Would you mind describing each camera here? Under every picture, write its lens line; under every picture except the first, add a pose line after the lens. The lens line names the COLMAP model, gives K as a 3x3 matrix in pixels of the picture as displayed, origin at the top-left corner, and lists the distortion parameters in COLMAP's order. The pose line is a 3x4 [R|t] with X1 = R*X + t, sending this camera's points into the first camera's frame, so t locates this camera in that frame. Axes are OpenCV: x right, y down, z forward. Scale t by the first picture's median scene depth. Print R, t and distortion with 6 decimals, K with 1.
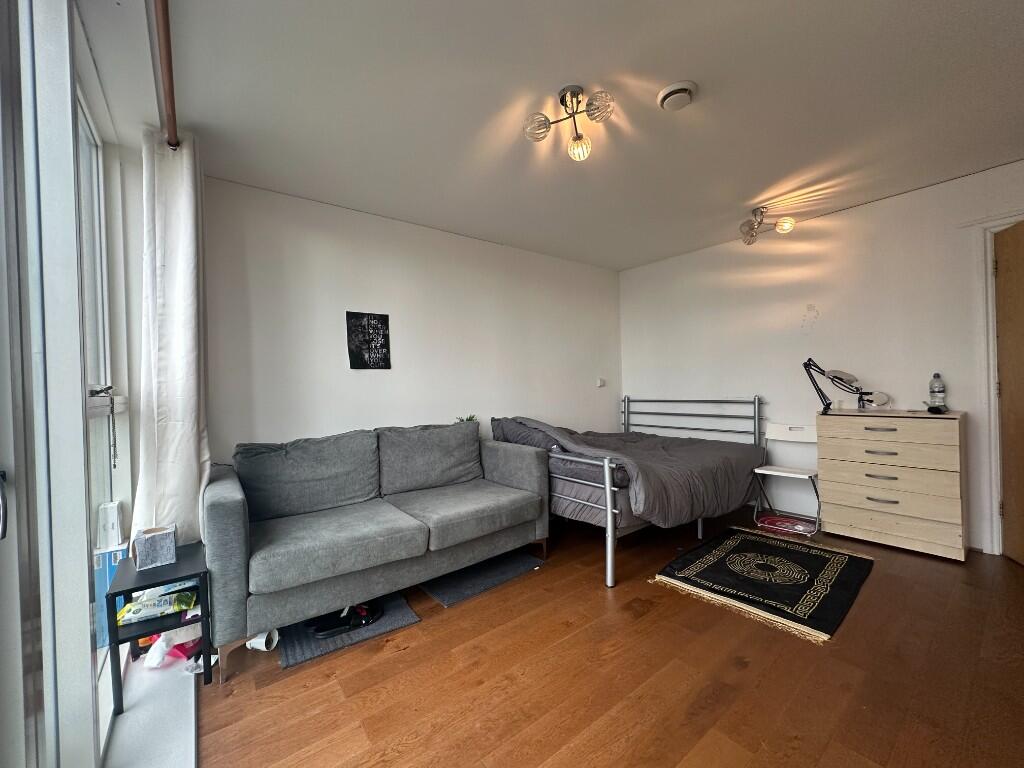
lens RADIAL K [[407.2, 0, 512.0], [0, 407.2, 384.0], [0, 0, 1]] dist [-0.000547, 0.000019]
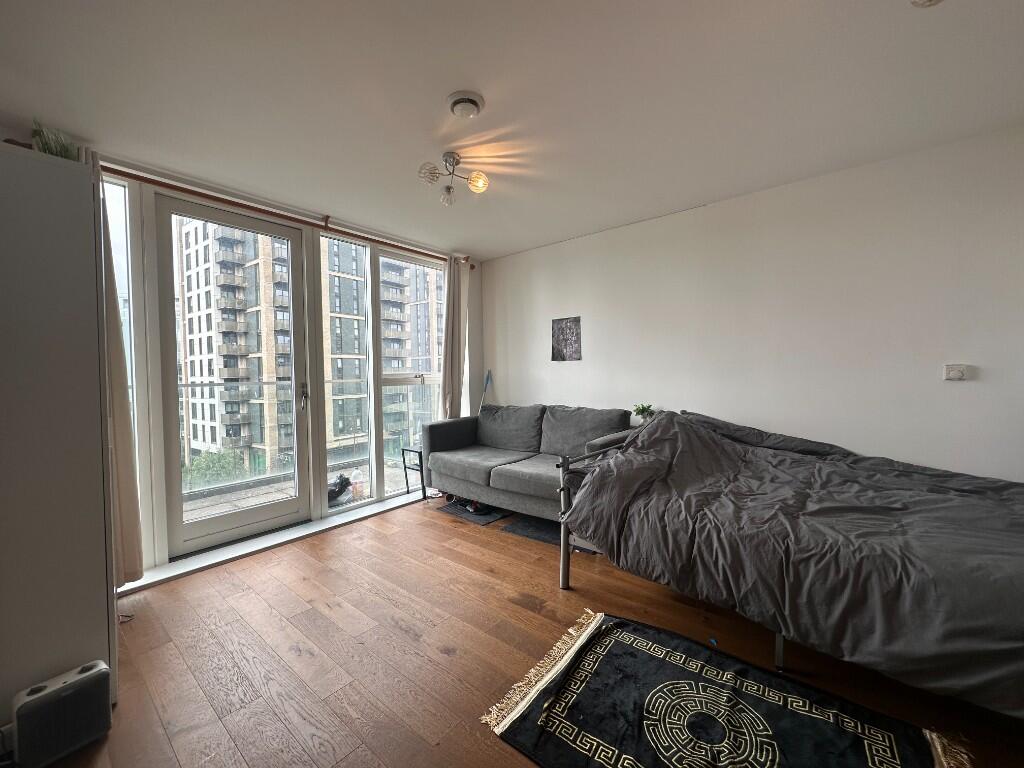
lens RADIAL K [[407.2, 0, 512.0], [0, 407.2, 384.0], [0, 0, 1]] dist [-0.000547, 0.000019]
pose [[0.211685, 0.047768, -0.976170, 0.951349], [0.008972, 0.998668, 0.050814, -0.030771], [0.977297, -0.019515, 0.210974, 0.571184]]
